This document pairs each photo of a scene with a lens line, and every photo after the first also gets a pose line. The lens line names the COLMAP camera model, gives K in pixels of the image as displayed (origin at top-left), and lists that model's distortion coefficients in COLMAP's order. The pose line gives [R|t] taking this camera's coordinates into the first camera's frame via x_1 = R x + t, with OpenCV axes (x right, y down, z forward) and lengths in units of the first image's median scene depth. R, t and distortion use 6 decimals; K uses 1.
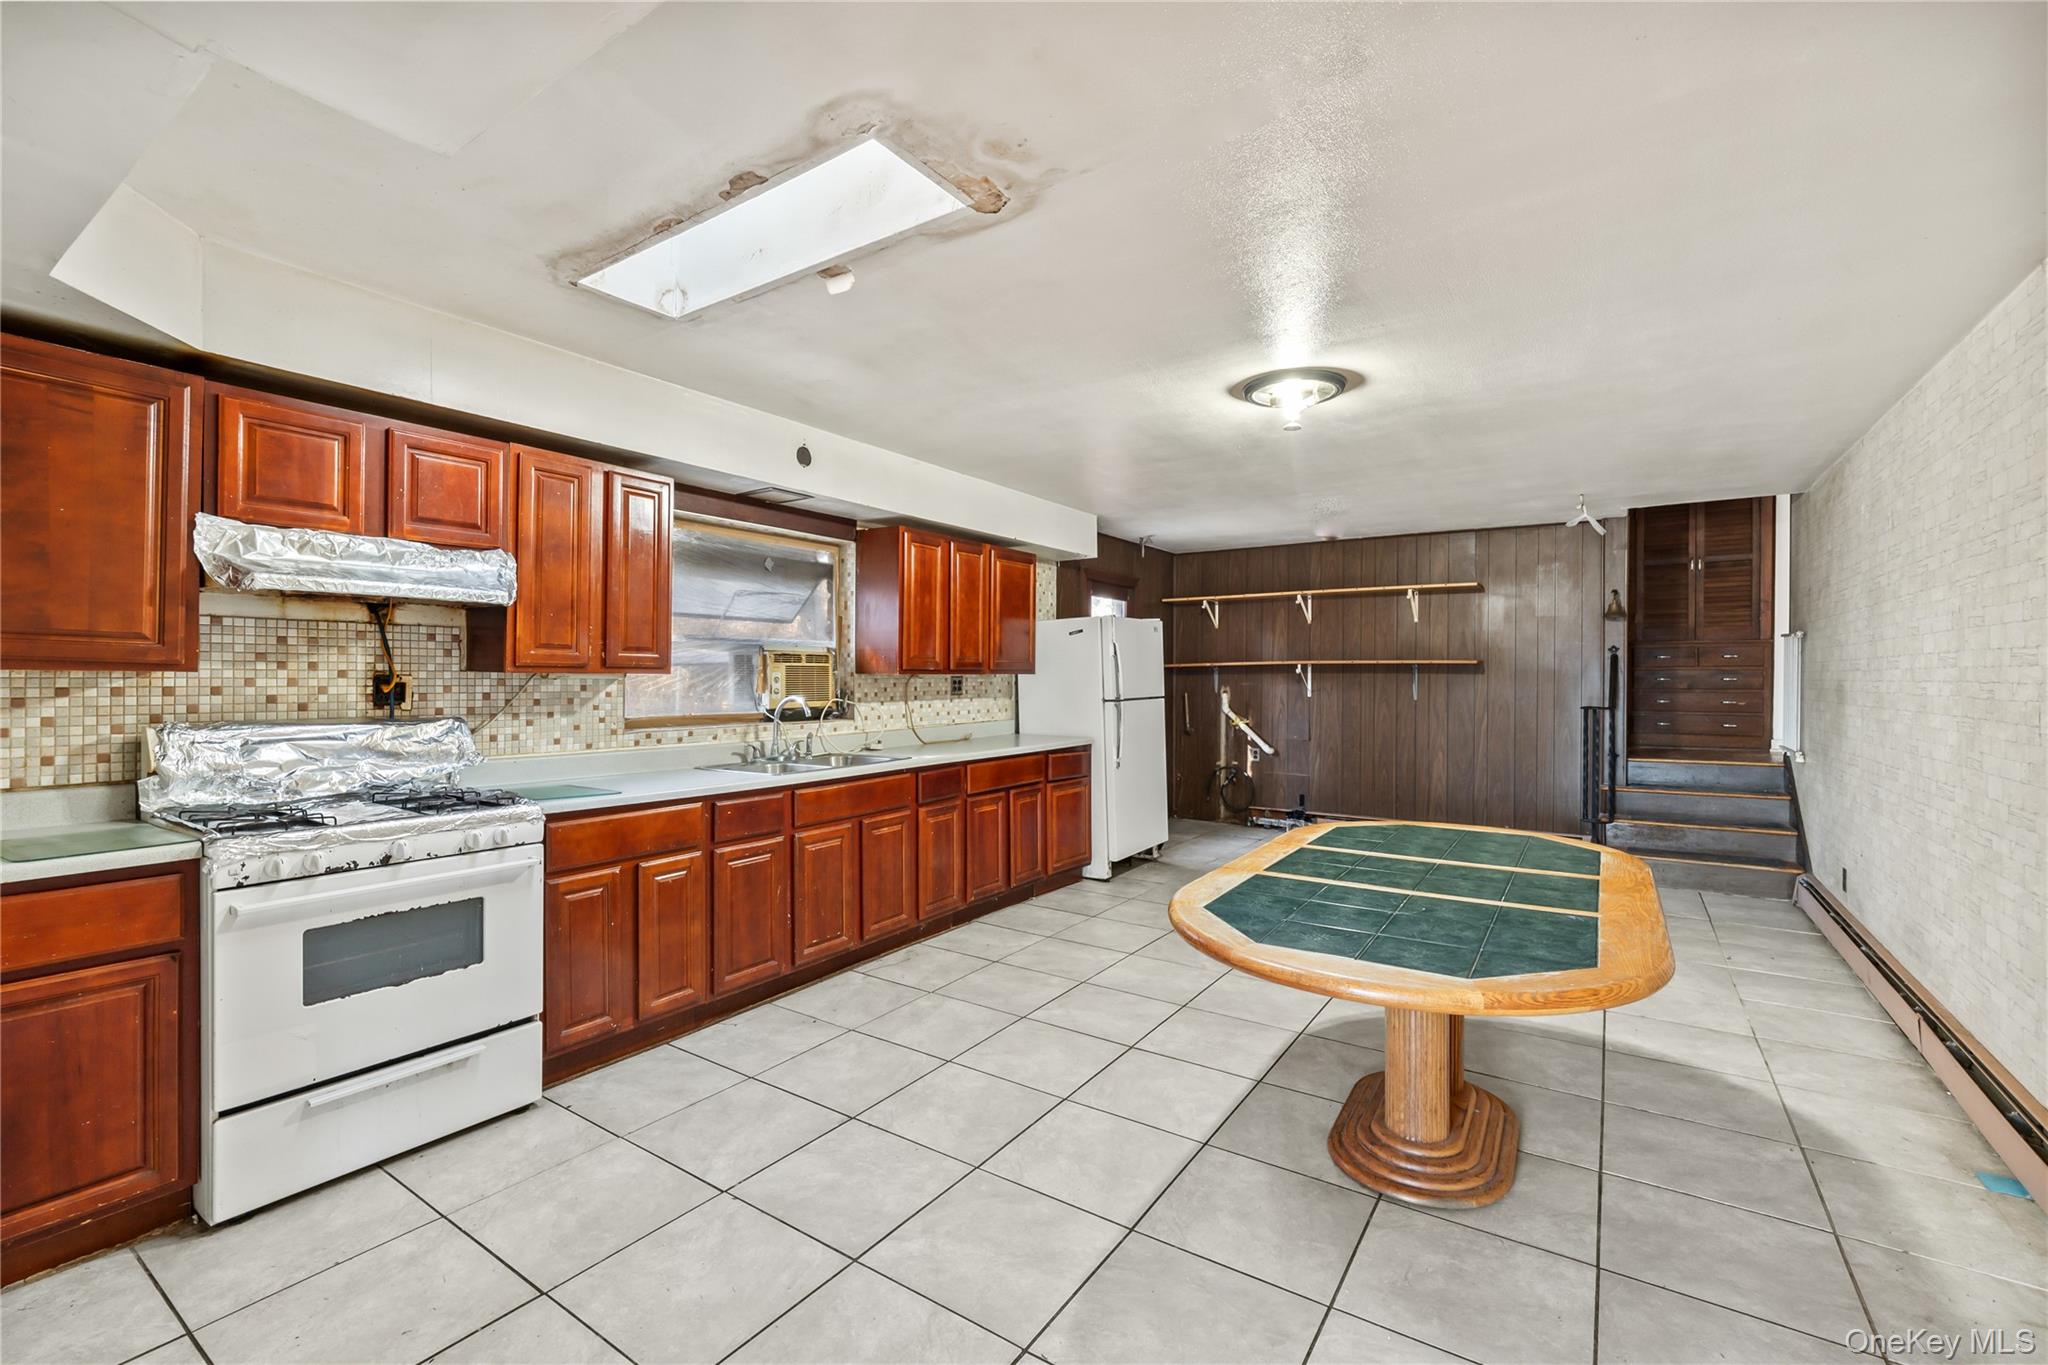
lens RADIAL K [[859.8, 0, 1024.0], [0, 859.8, 682.5], [0, 0, 1]] dist [0.001560, 0.000129]
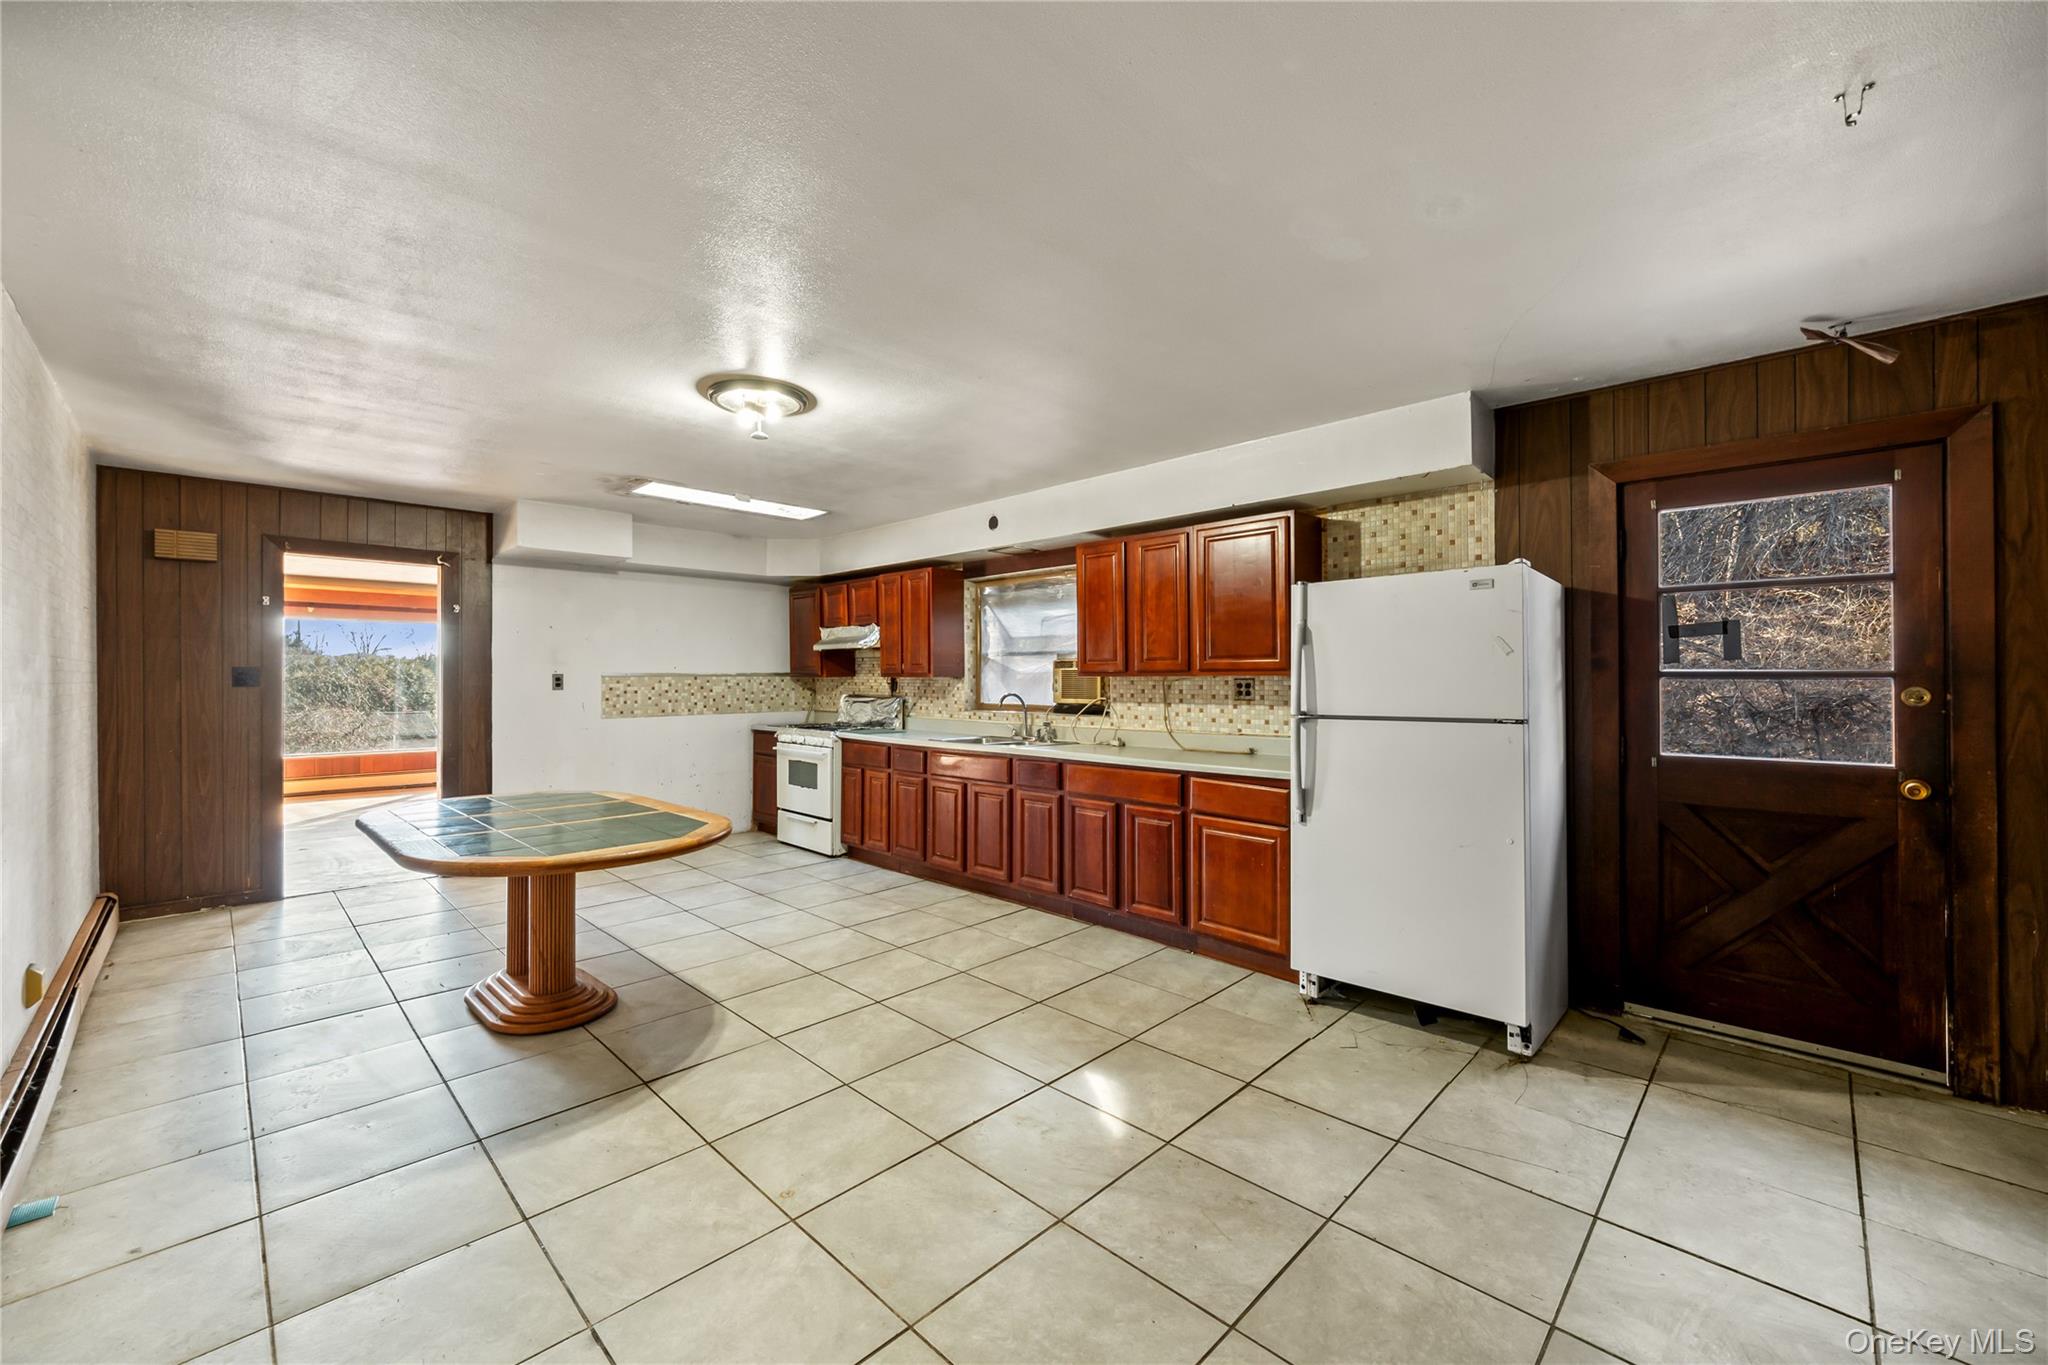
lens RADIAL K [[802.4, 0, 1003.6], [0, 802.4, 674.6], [0, 0, 1]] dist [-0.003297, -0.000684]
pose [[-0.191351, -0.006796, -0.981498, 0.943210], [-0.007491, 0.999957, -0.005464, -0.006266], [0.981493, 0.006307, -0.191394, 1.160852]]
